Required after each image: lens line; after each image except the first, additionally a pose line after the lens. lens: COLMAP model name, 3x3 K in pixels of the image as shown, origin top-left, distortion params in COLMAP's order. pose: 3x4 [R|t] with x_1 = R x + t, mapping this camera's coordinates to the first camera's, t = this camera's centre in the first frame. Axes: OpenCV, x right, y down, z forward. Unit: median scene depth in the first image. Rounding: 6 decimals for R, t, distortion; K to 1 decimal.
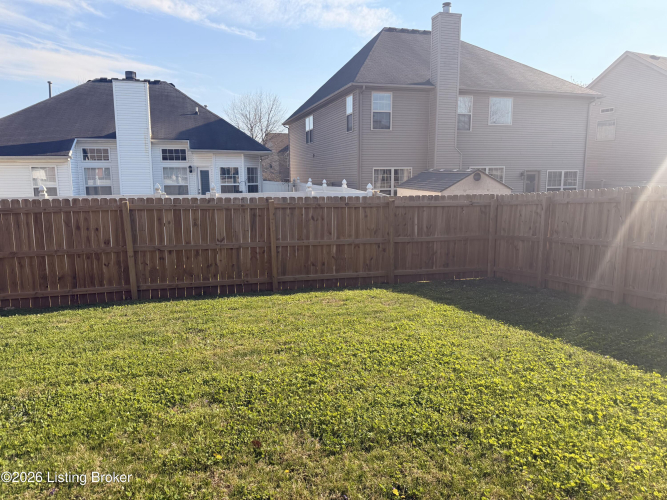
lens RADIAL K [[465.7, 0, 333.7], [0, 465.7, 261.2], [0, 0, 1]] dist [0.007751, -0.014874]
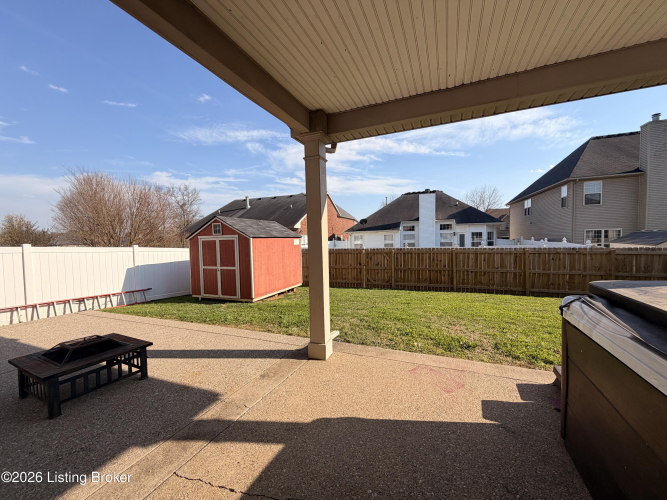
lens RADIAL K [[264.7, 0, 331.6], [0, 264.7, 252.8], [0, 0, 1]] dist [-0.002235, 0.000083]
pose [[0.796294, 0.017091, -0.604668, -0.052409], [-0.088472, 0.992142, -0.088467, 0.025619], [0.598405, 0.123942, 0.791549, -0.177734]]
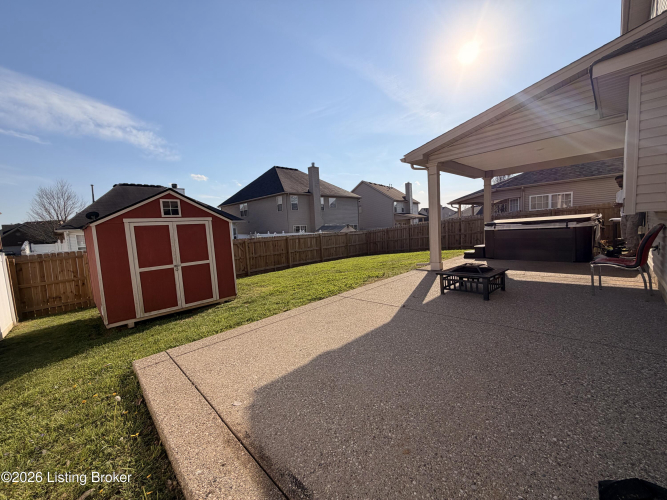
lens RADIAL K [[264.7, 0, 328.2], [0, 264.7, 250.3], [0, 0, 1]] dist [-0.002235, 0.000083]
pose [[0.872687, -0.084915, 0.480840, -0.441480], [0.137603, 0.987619, -0.075329, 0.055563], [-0.468490, 0.131904, 0.873567, -0.277605]]
